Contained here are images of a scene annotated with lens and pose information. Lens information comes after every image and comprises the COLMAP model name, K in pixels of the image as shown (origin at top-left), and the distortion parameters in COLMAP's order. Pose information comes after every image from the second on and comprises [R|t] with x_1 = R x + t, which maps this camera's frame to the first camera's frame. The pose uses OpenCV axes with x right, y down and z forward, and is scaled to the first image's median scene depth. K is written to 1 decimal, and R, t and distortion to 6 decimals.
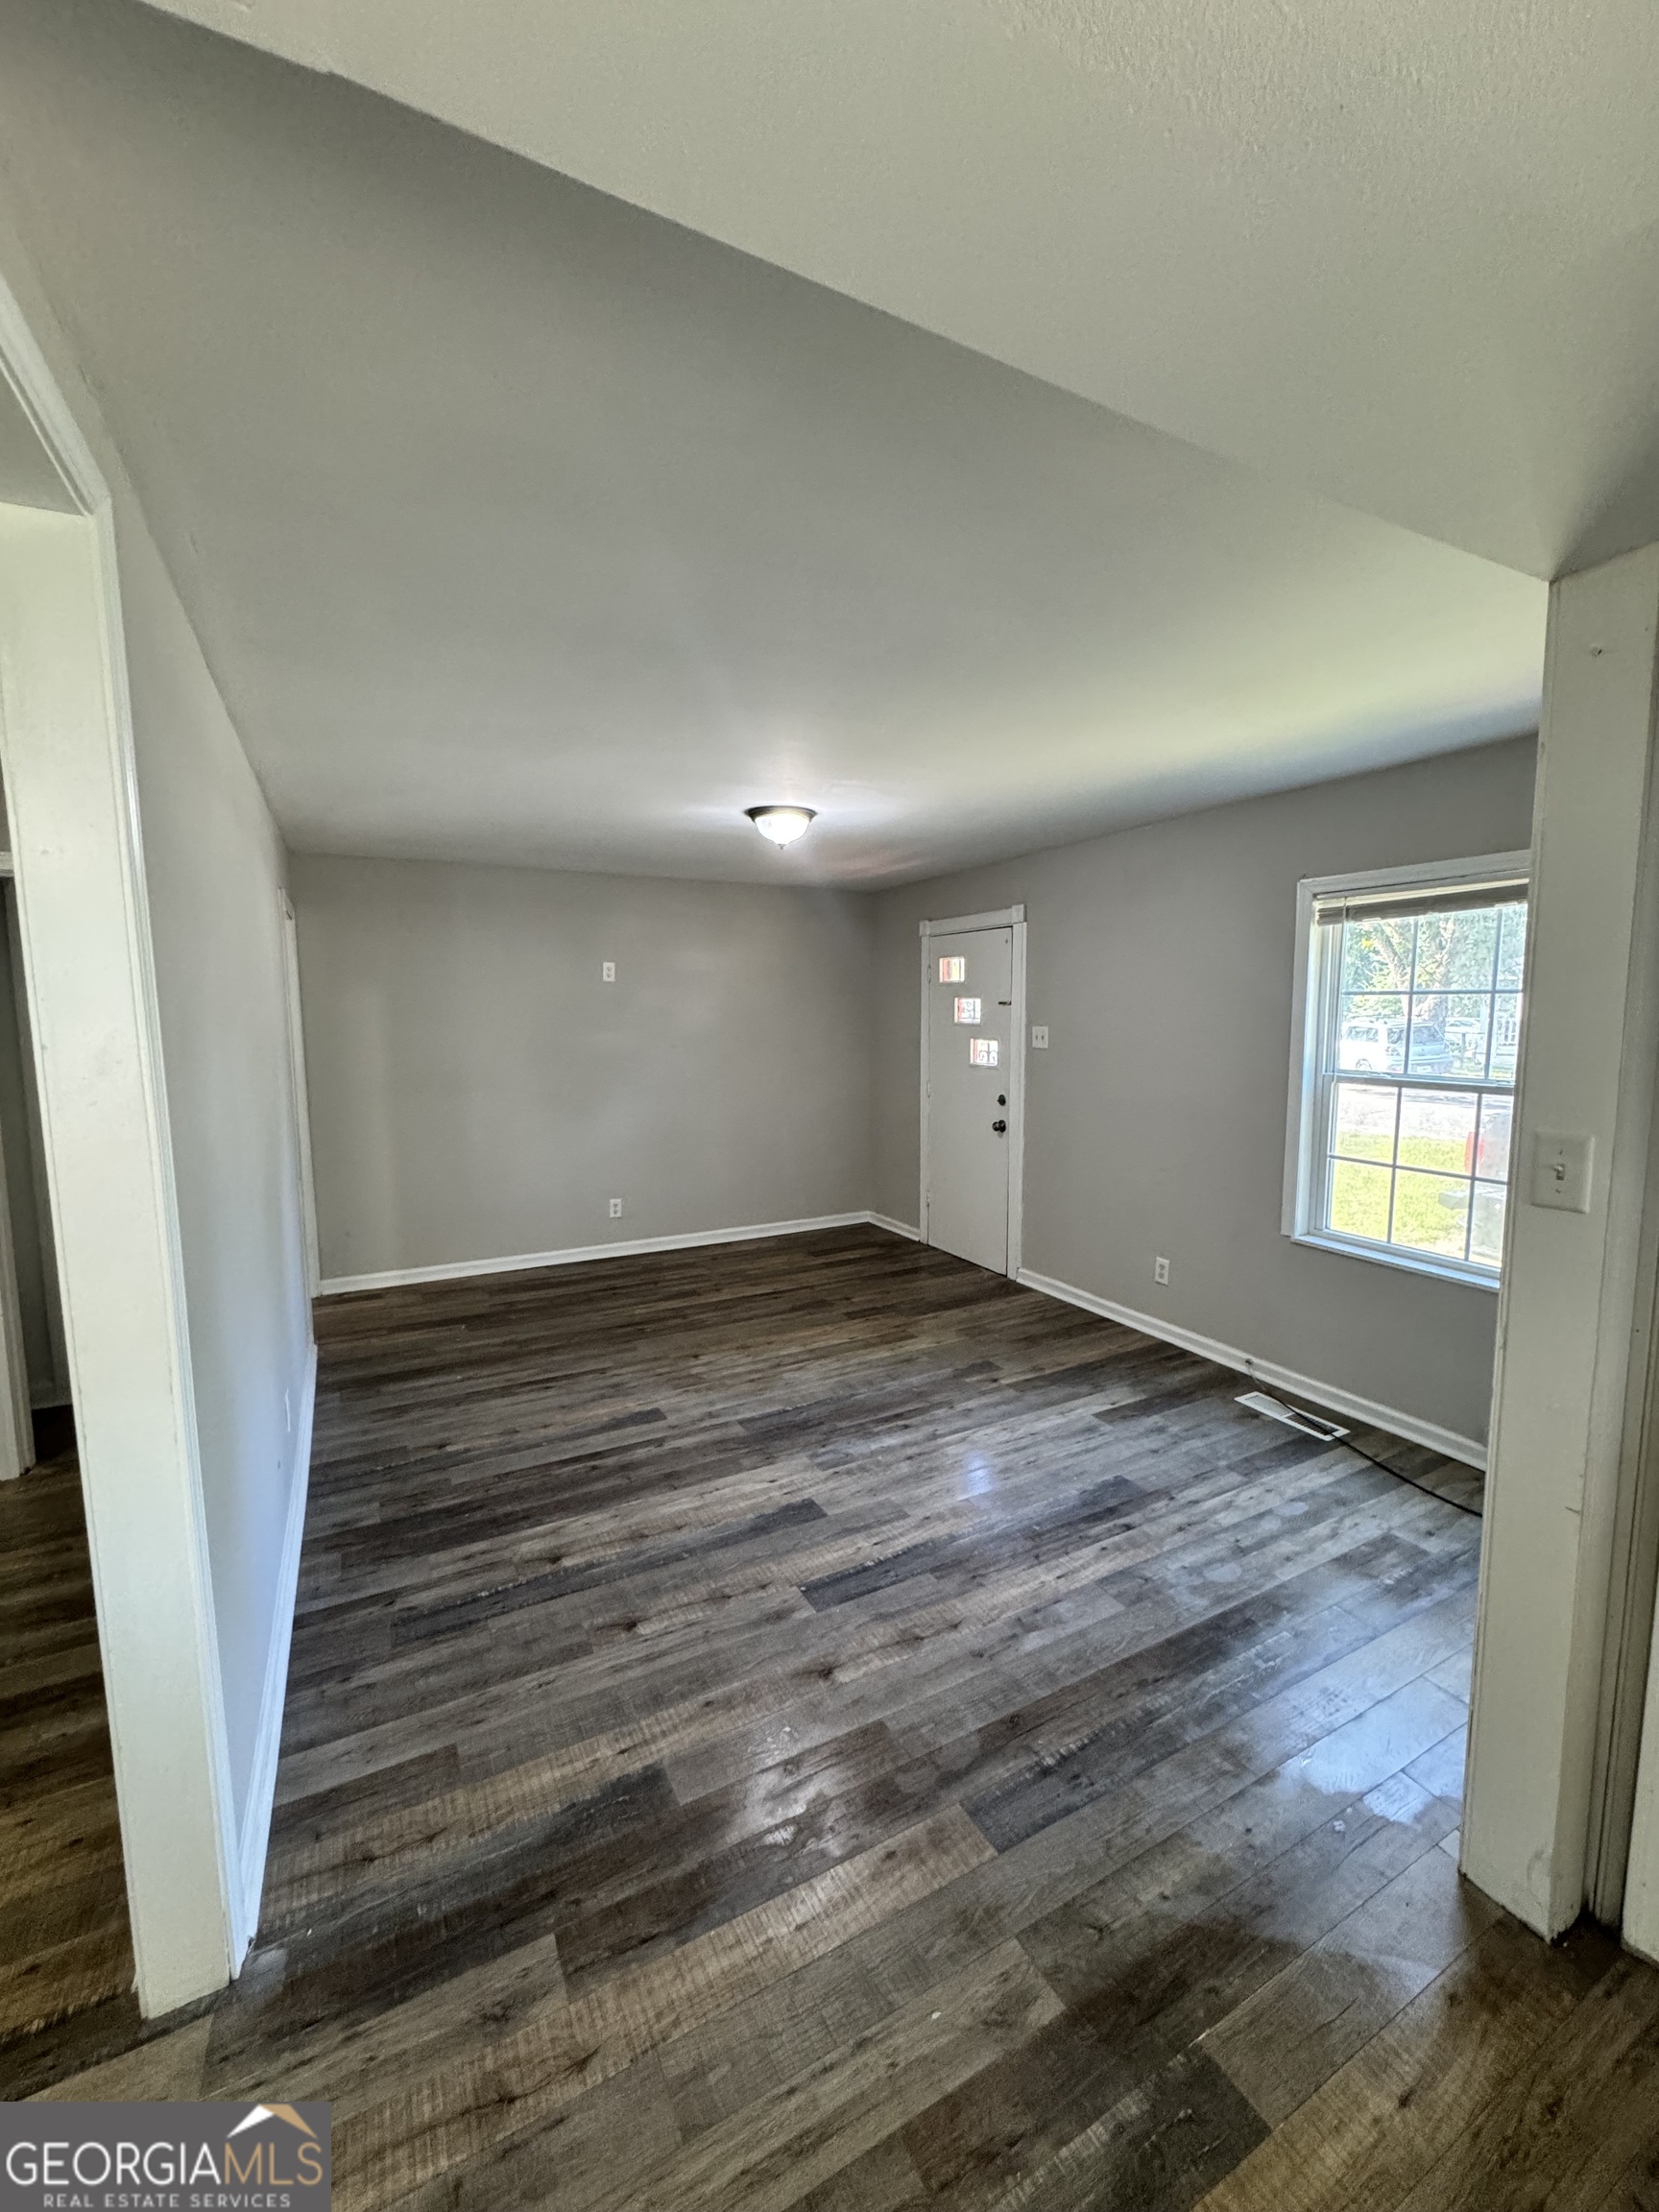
lens RADIAL K [[880.3, 0, 833.2], [0, 880.3, 1103.4], [0, 0, 1]] dist [-0.003698, 0.001218]
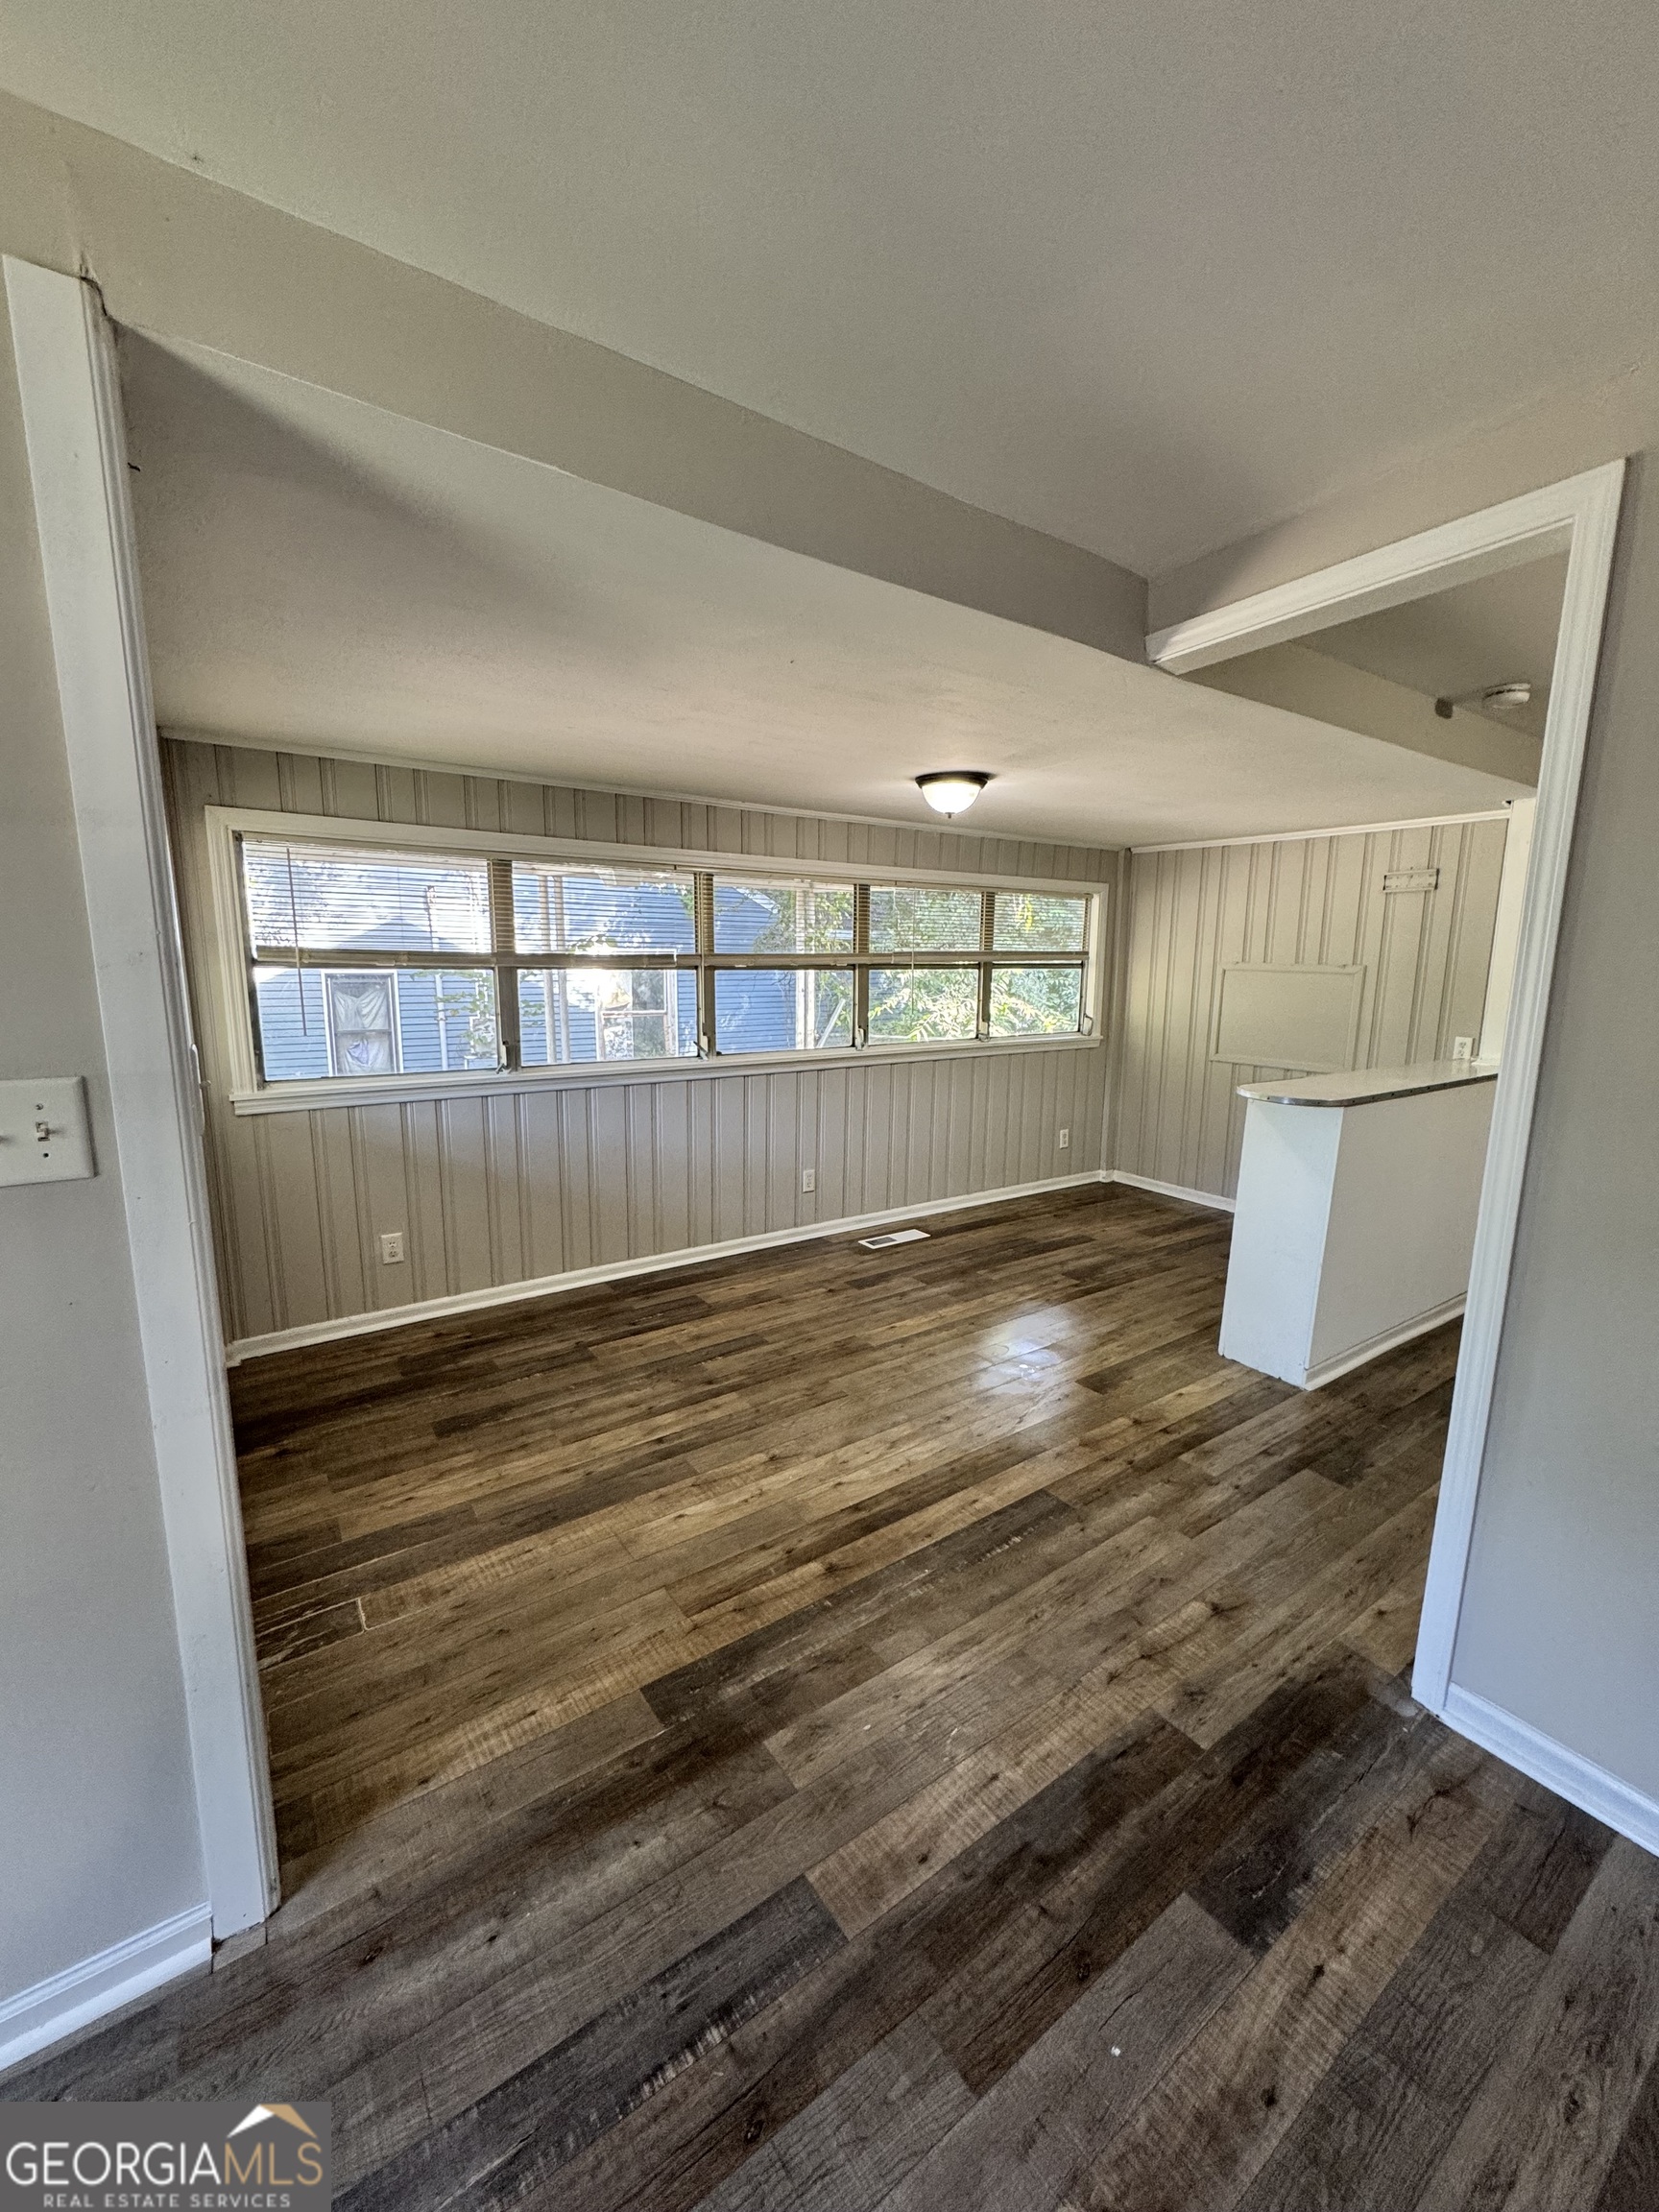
lens RADIAL K [[880.3, 0, 832.9], [0, 880.3, 1110.1], [0, 0, 1]] dist [-0.003698, 0.001218]
pose [[-0.992673, 0.014280, -0.119986, 0.130221], [-0.018555, 0.963200, 0.268144, -0.064986], [0.119400, 0.268406, -0.955878, 0.839900]]
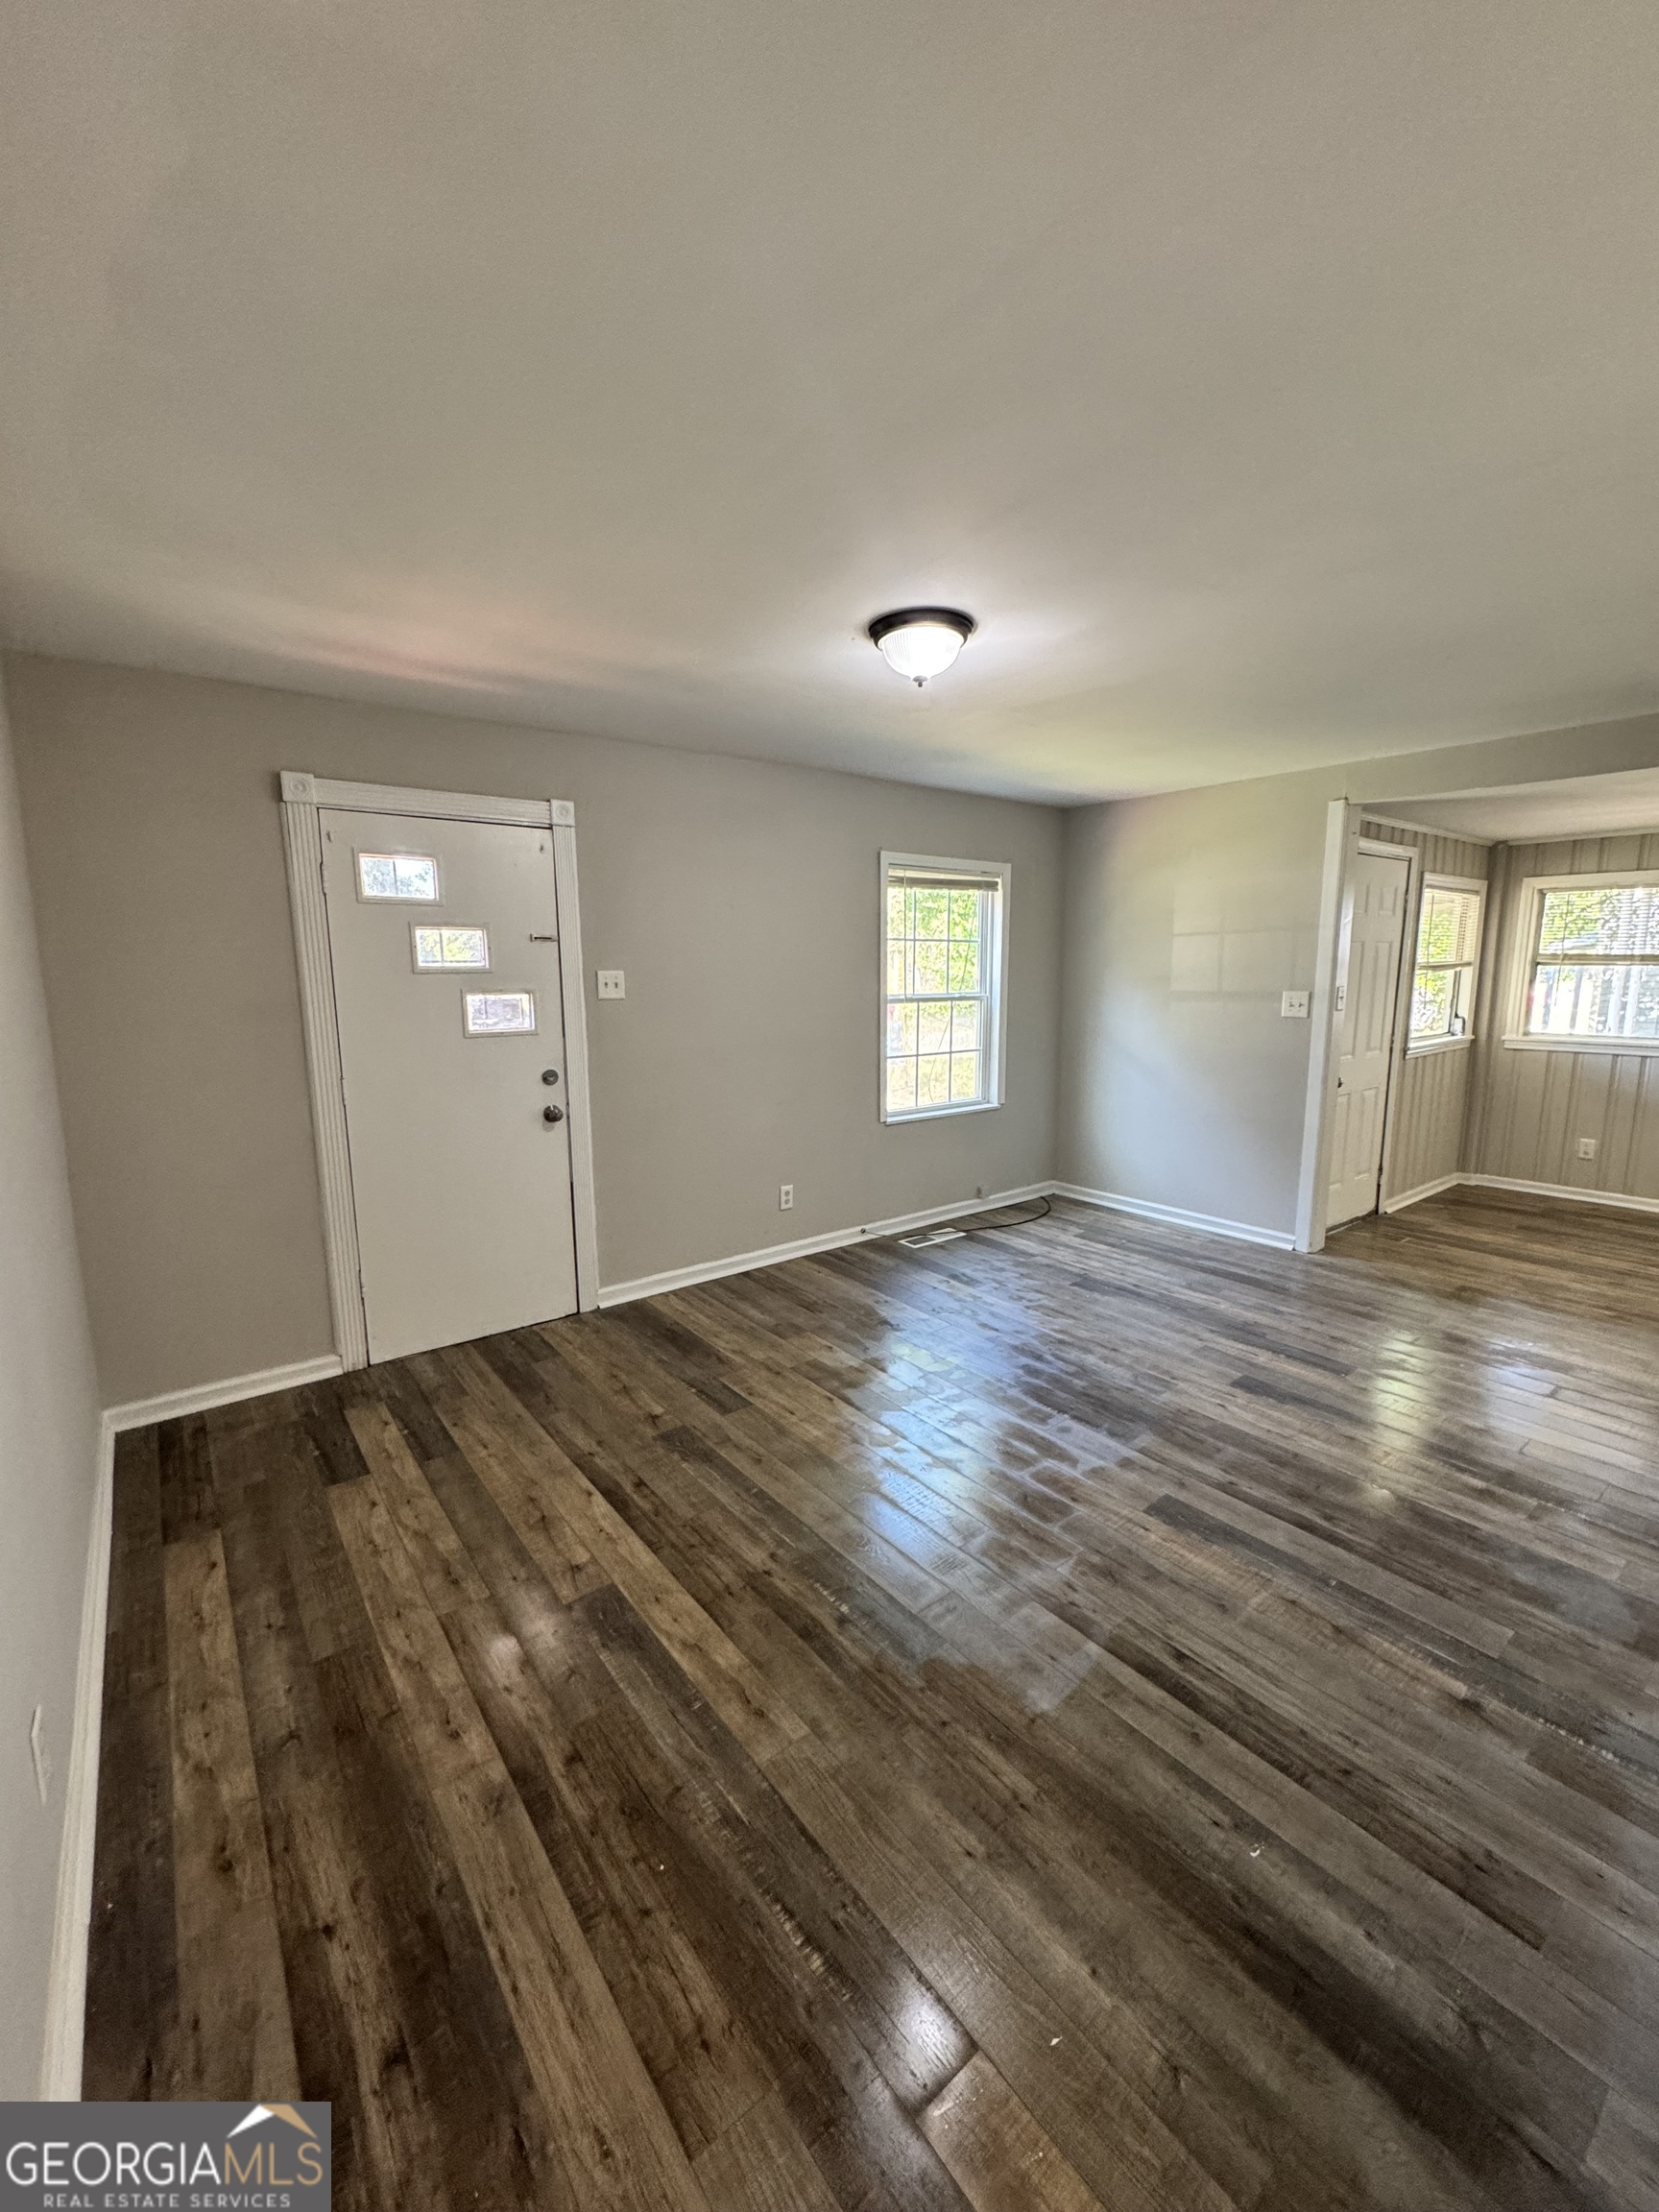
lens RADIAL K [[880.3, 0, 826.2], [0, 880.3, 1112.8], [0, 0, 1]] dist [-0.003698, 0.001218]
pose [[-0.157260, -0.160388, 0.974446, -0.864605], [0.111080, 0.977589, 0.178832, -0.125146], [-0.981290, 0.136365, -0.135920, 1.424938]]
